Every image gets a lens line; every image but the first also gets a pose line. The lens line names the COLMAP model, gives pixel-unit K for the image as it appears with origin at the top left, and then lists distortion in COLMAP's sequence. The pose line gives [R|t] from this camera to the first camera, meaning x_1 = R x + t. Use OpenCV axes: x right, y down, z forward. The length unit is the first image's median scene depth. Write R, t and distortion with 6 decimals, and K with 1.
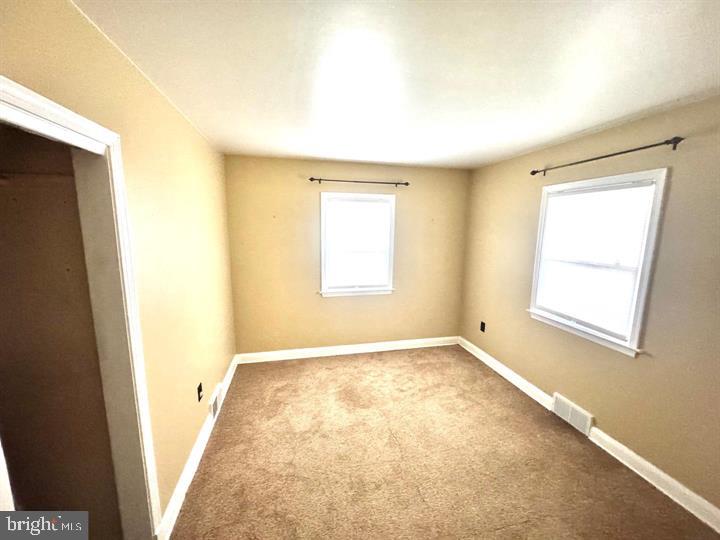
lens RADIAL K [[286.3, 0, 357.7], [0, 286.3, 270.4], [0, 0, 1]] dist [-0.003853, 0.000657]
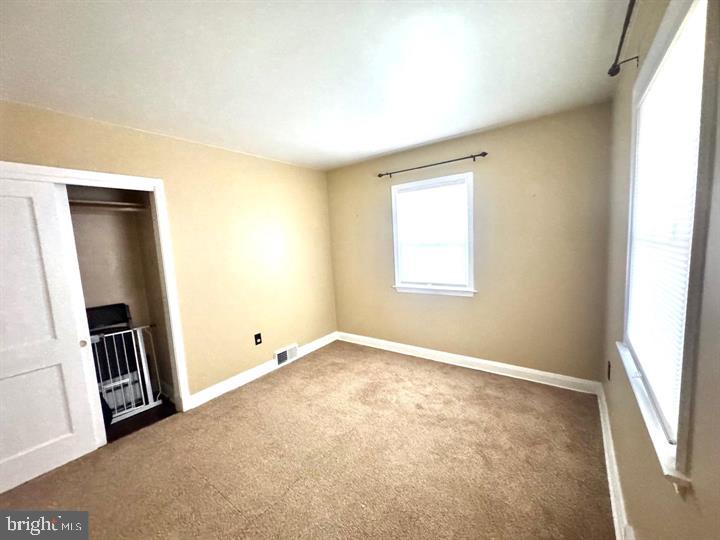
lens RADIAL K [[286.3, 0, 359.1], [0, 286.3, 270.4], [0, 0, 1]] dist [-0.003853, 0.000657]
pose [[0.650133, 0.035112, -0.759009, 0.584221], [-0.054481, 0.998515, -0.000475, 0.030284], [0.757865, 0.041661, 0.651080, 0.277782]]
